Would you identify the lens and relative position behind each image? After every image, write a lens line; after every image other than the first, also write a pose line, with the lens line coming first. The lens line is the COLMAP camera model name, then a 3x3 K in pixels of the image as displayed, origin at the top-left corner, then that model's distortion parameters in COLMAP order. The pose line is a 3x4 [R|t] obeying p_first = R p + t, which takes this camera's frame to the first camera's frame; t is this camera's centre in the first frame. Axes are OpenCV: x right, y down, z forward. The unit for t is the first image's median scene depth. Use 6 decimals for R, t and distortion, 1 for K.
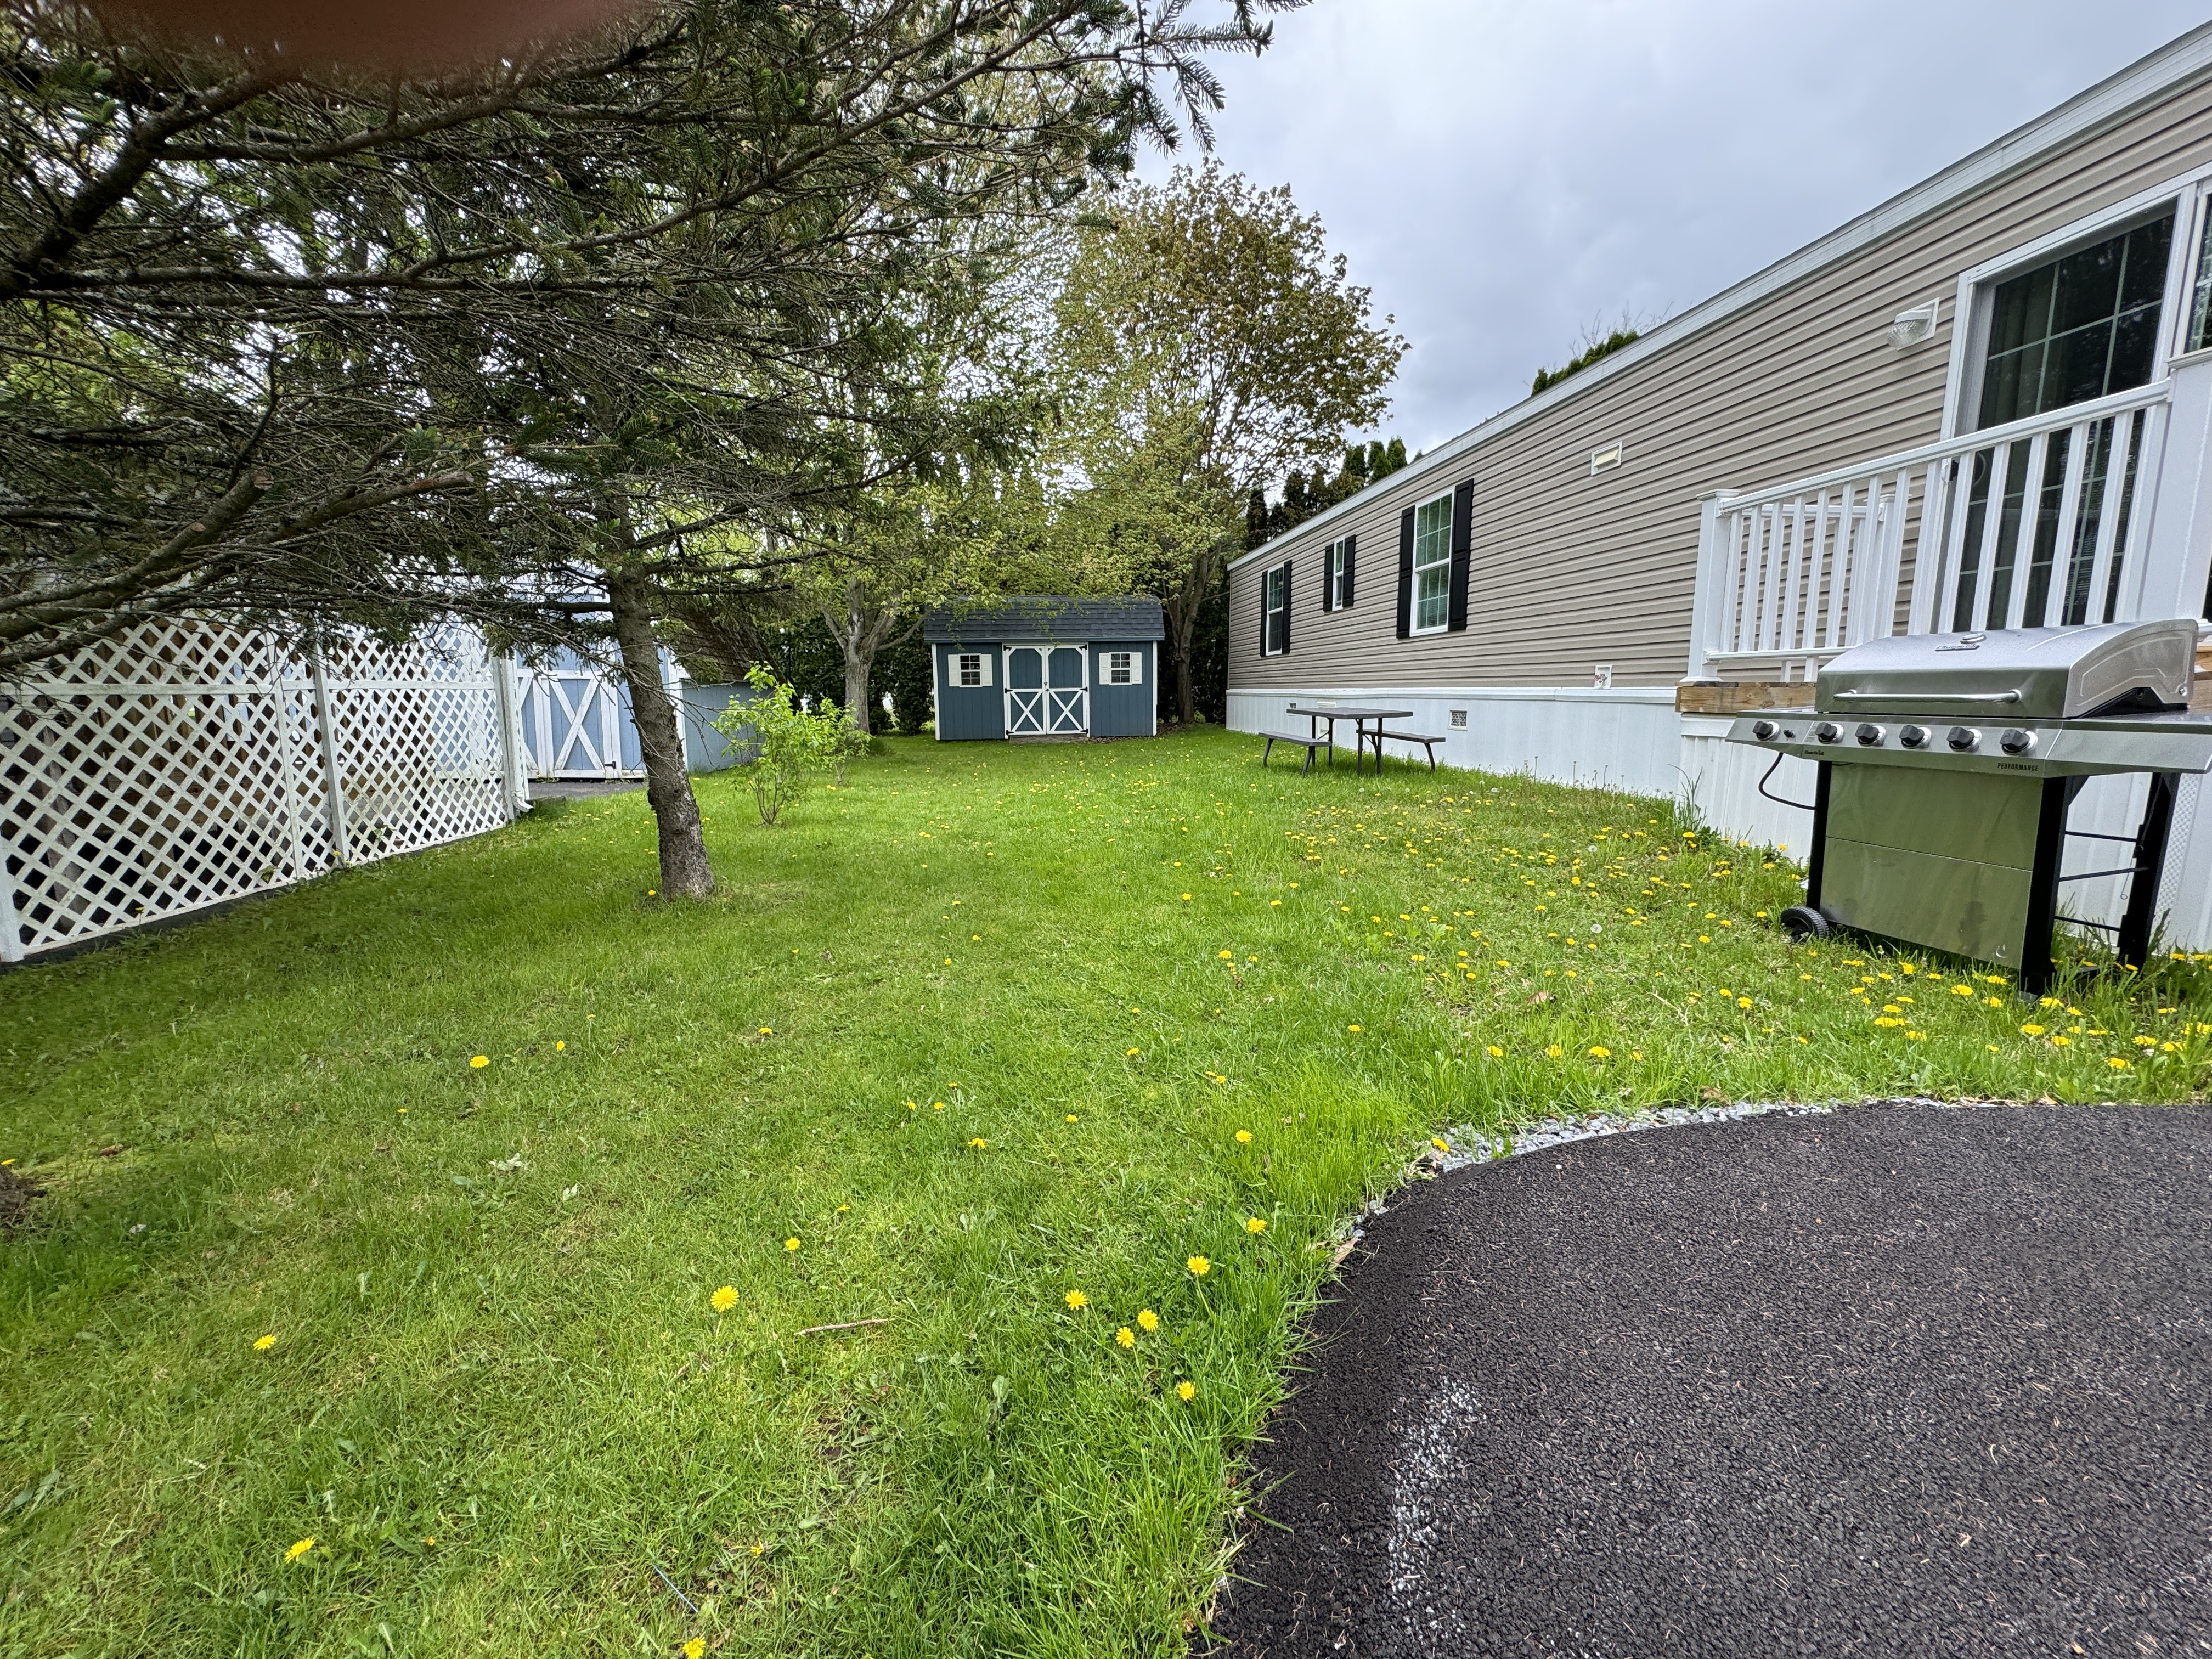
lens RADIAL K [[877.2, 0, 1106.3], [0, 877.2, 829.8], [0, 0, 1]] dist [-0.003288, 0.000908]
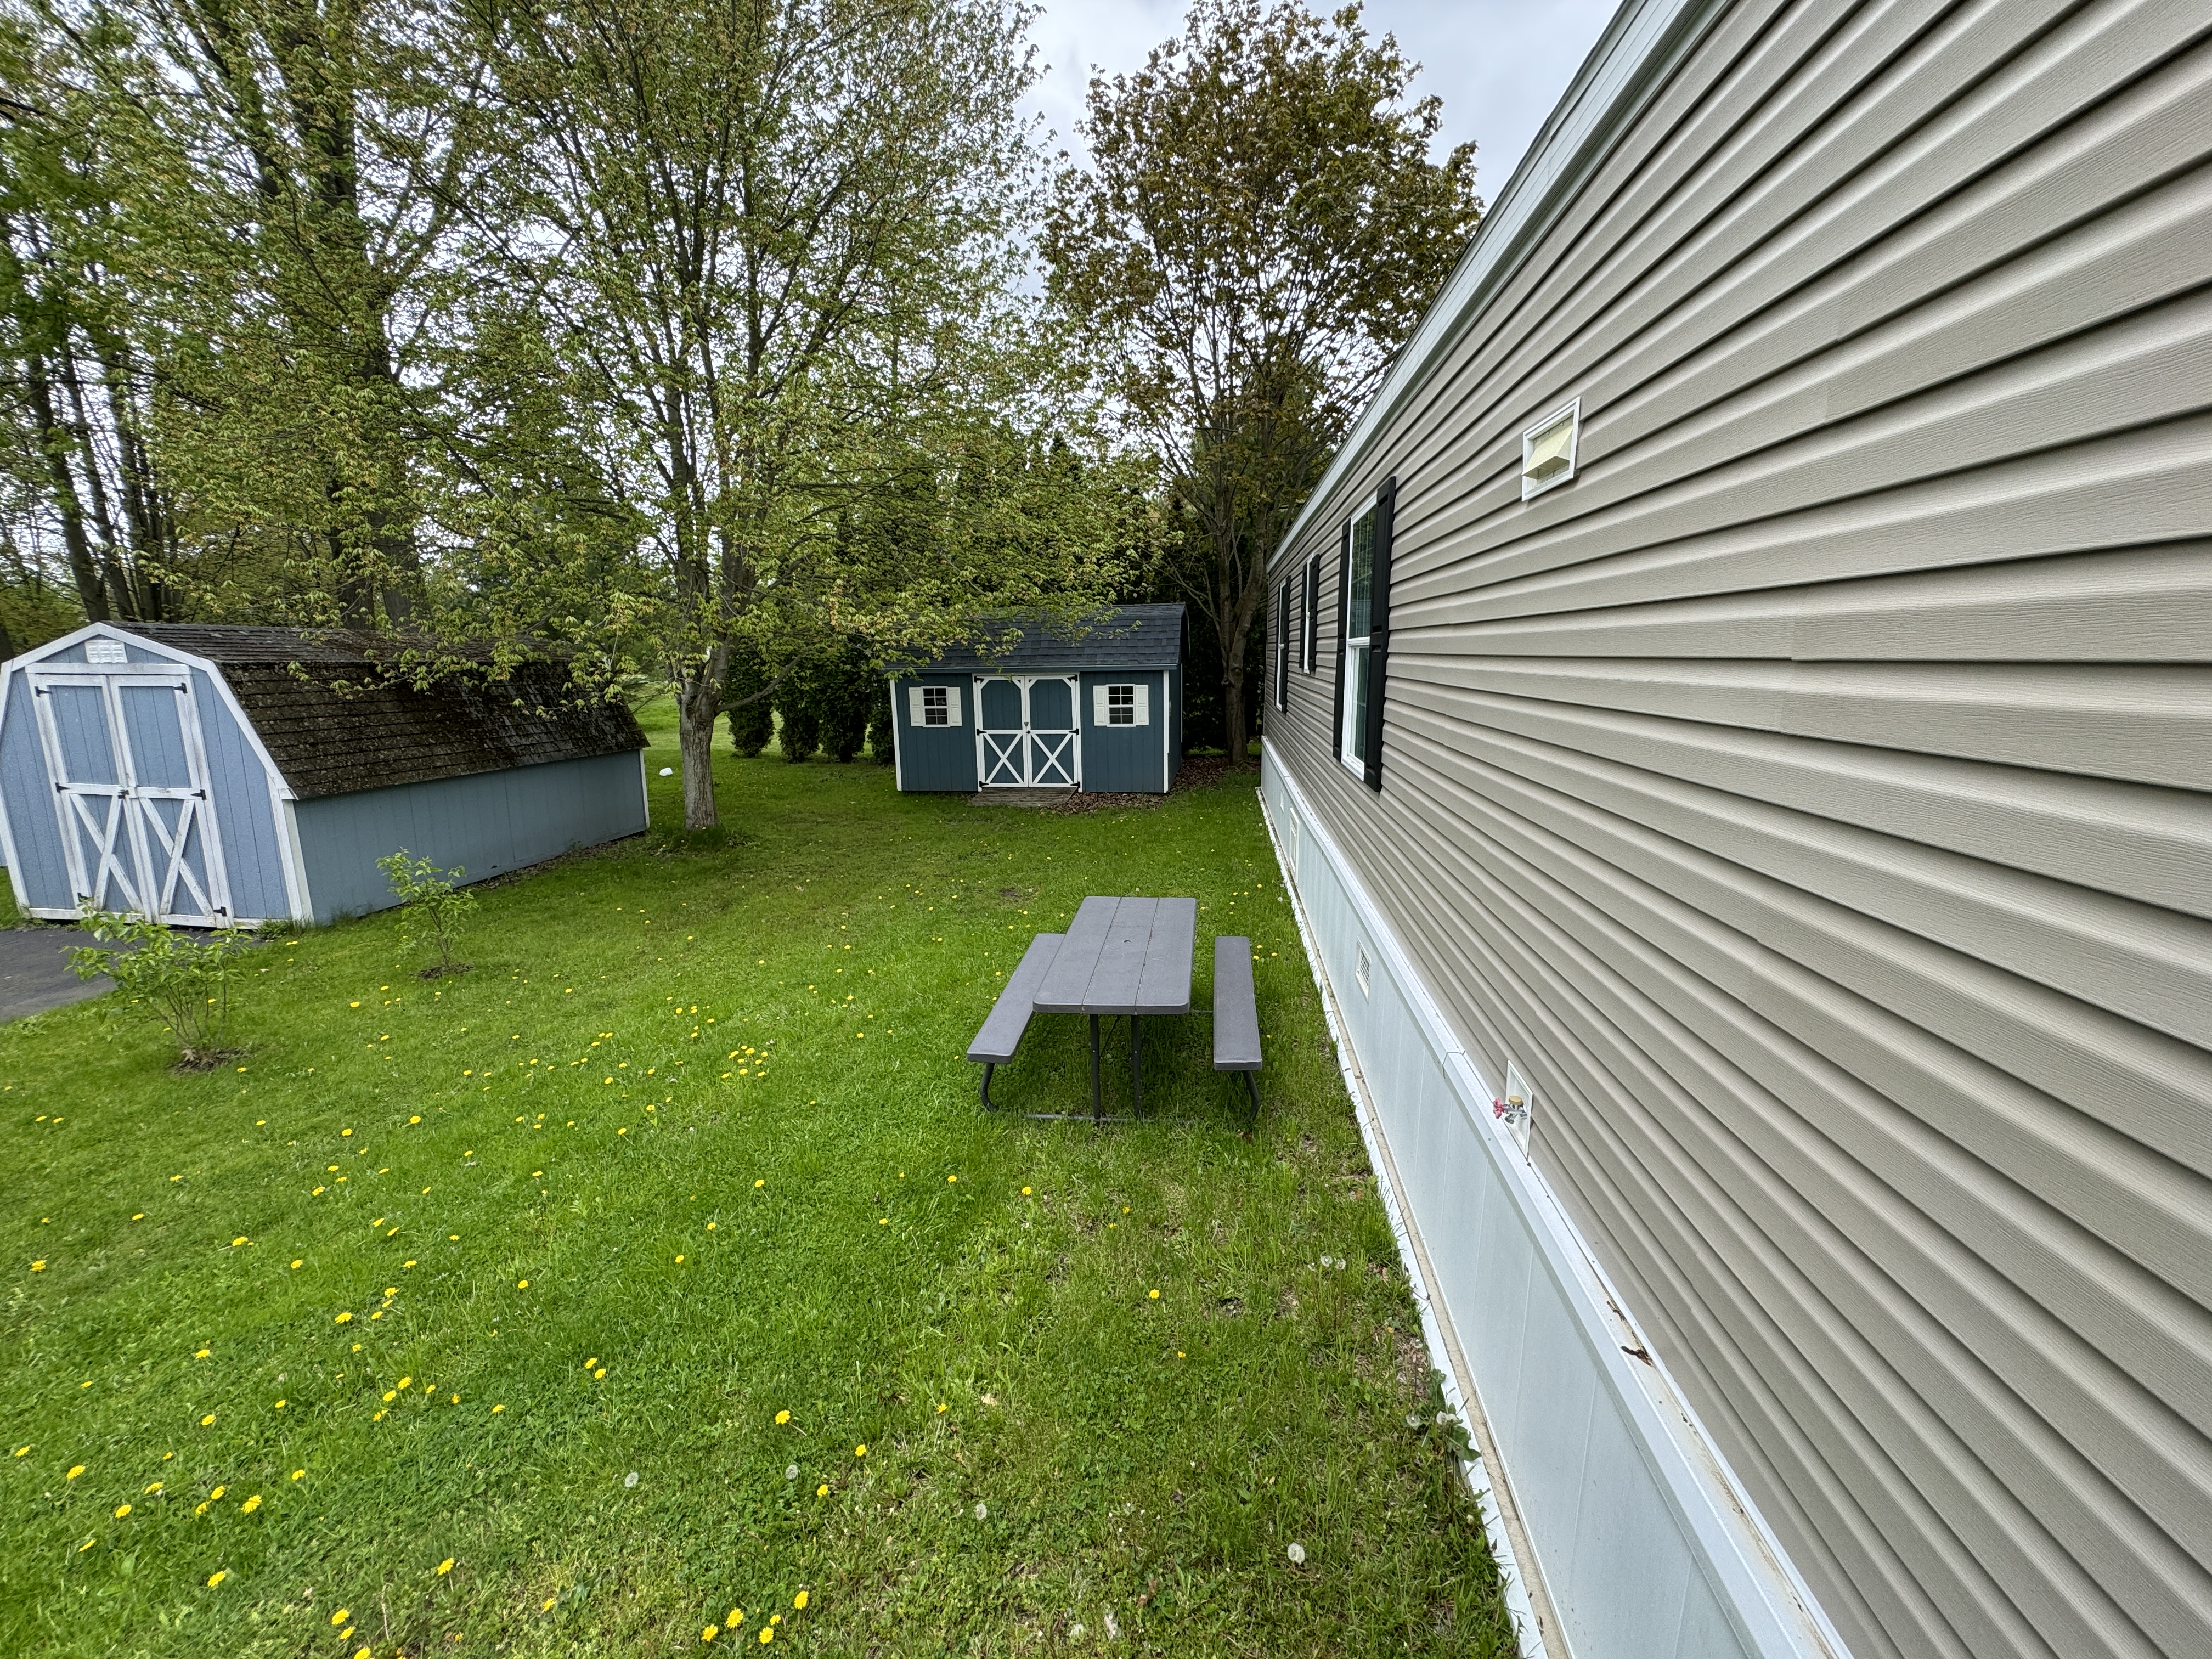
lens RADIAL K [[877.2, 0, 1110.7], [0, 877.2, 825.5], [0, 0, 1]] dist [-0.003288, 0.000908]
pose [[0.971447, 0.044895, -0.232972, 0.385426], [-0.034871, 0.998287, 0.046970, -0.232559], [0.234681, -0.037505, 0.971349, 0.504976]]
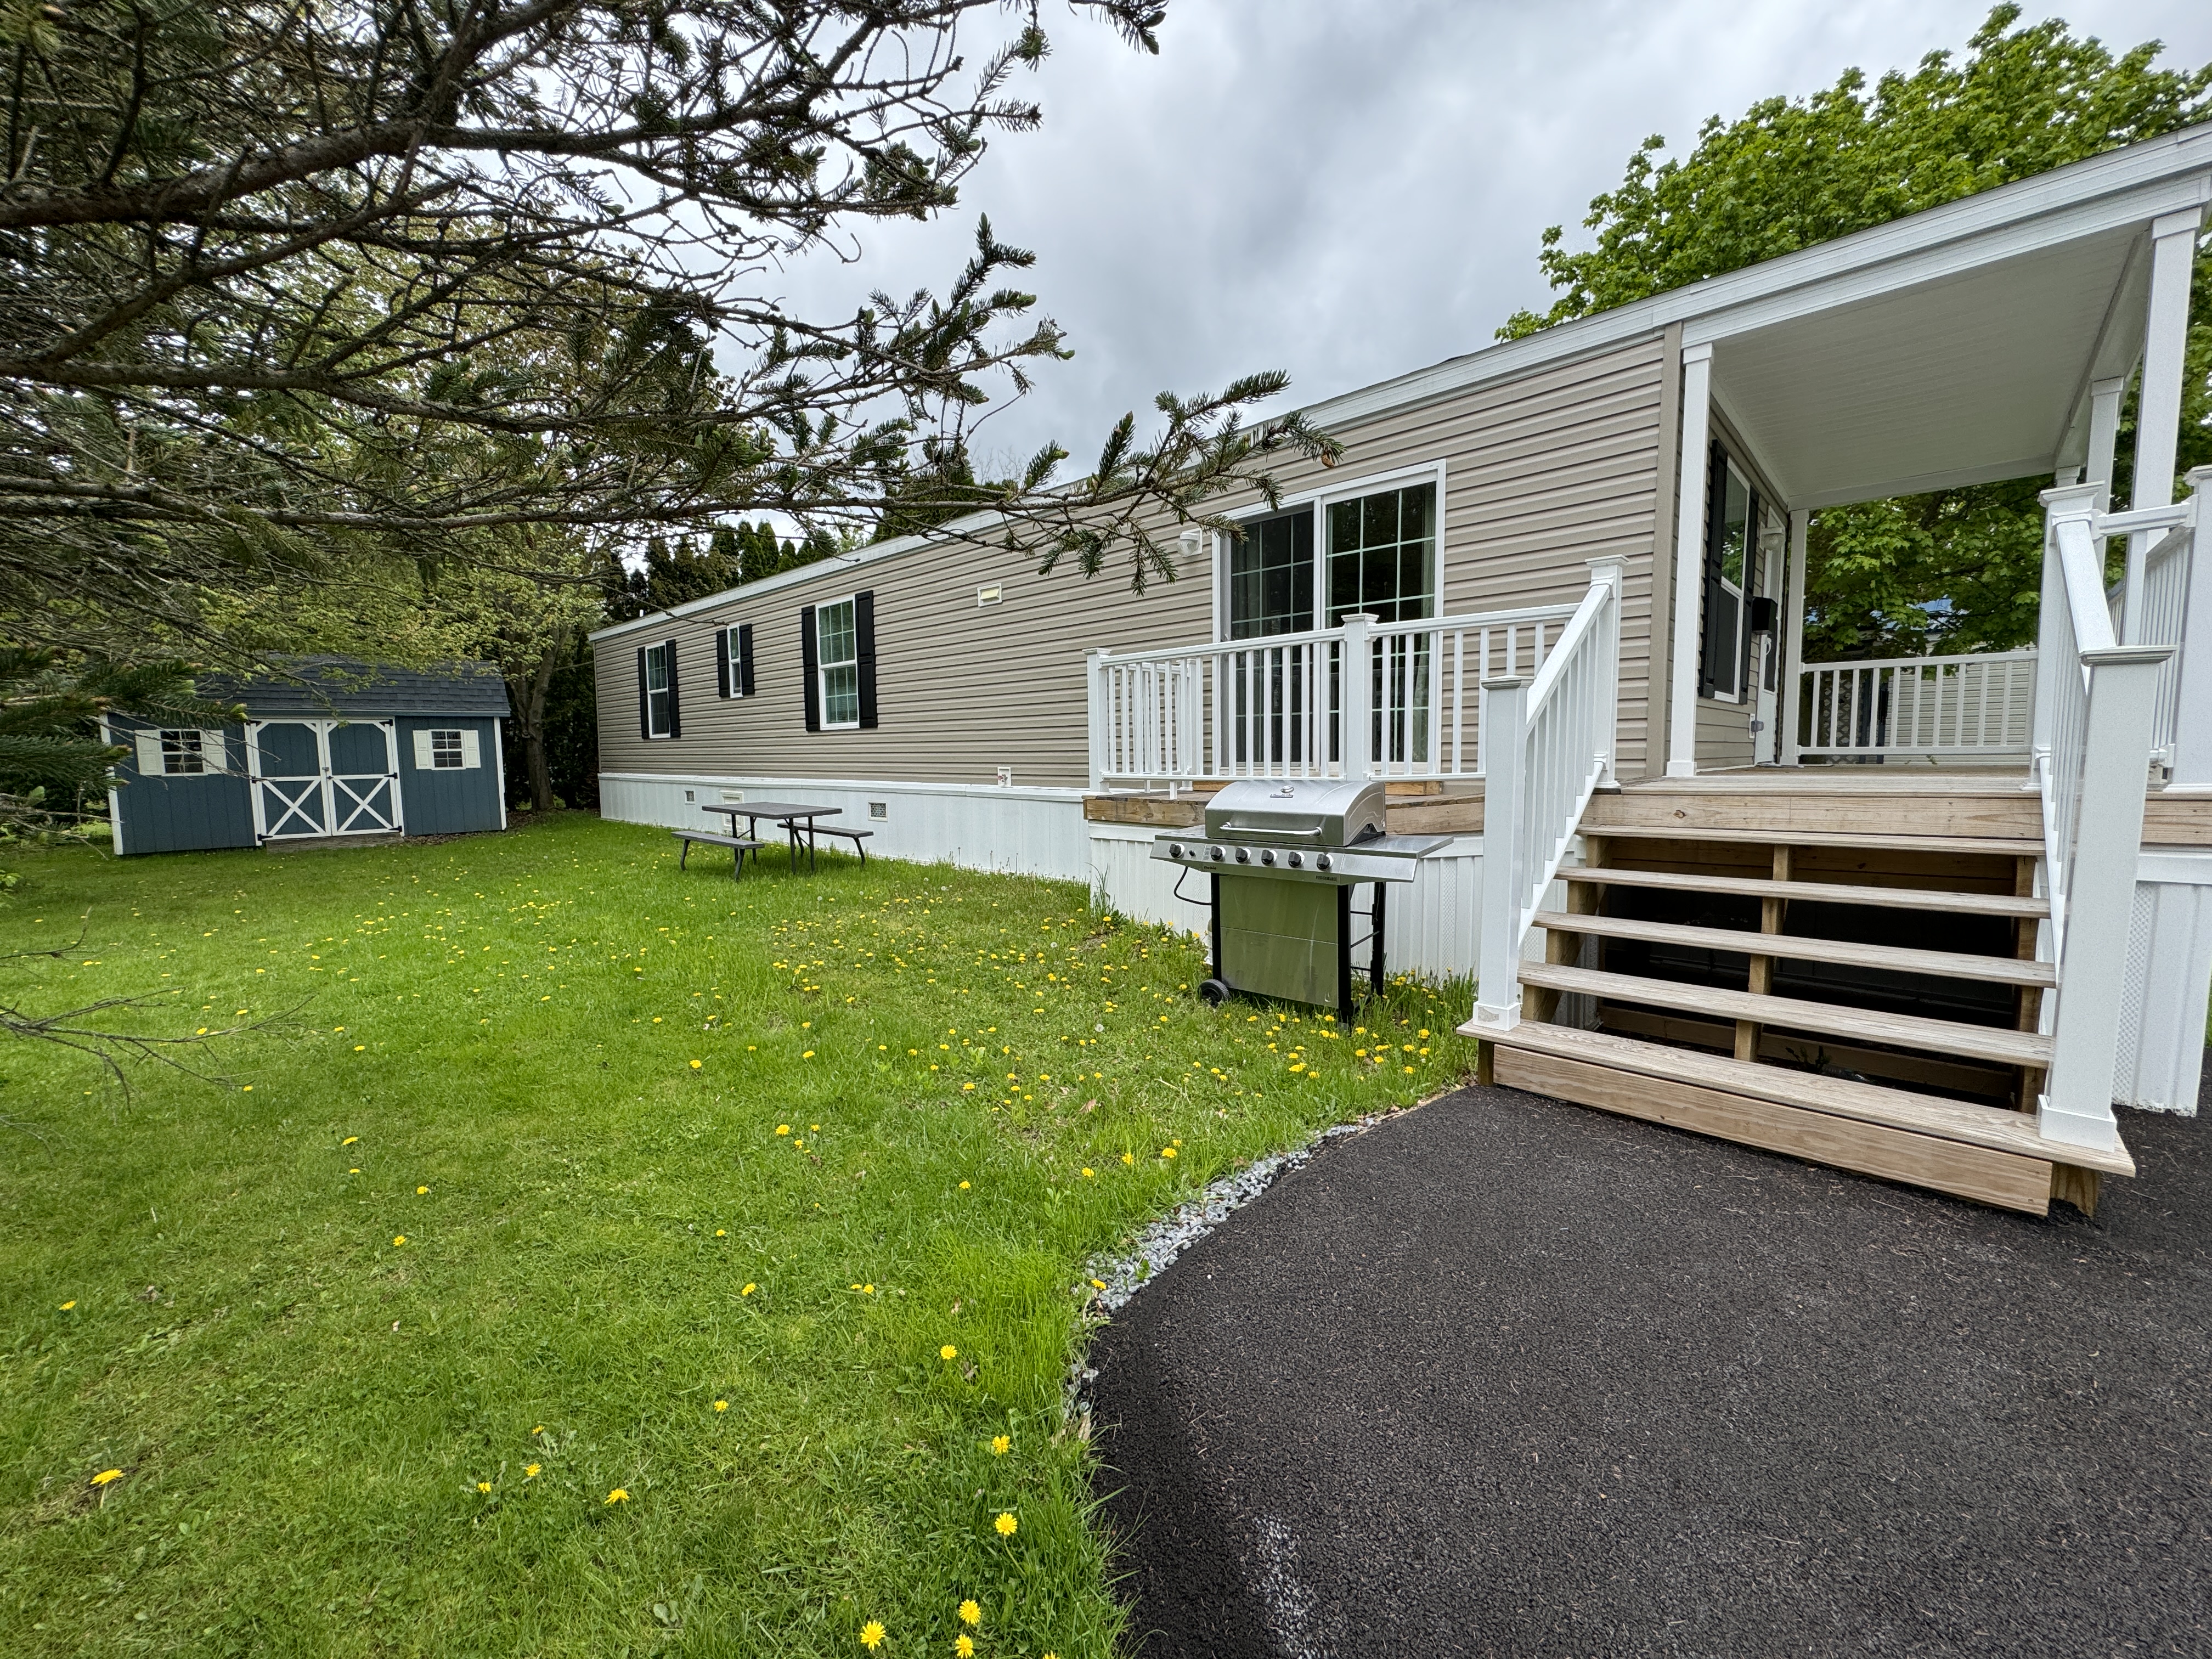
lens RADIAL K [[877.2, 0, 1100.9], [0, 877.2, 831.7], [0, 0, 1]] dist [-0.003288, 0.000908]
pose [[0.774772, -0.058066, 0.629569, -0.059876], [0.103298, 0.994019, -0.035443, -0.036977], [-0.623745, 0.092494, 0.776136, 0.012392]]
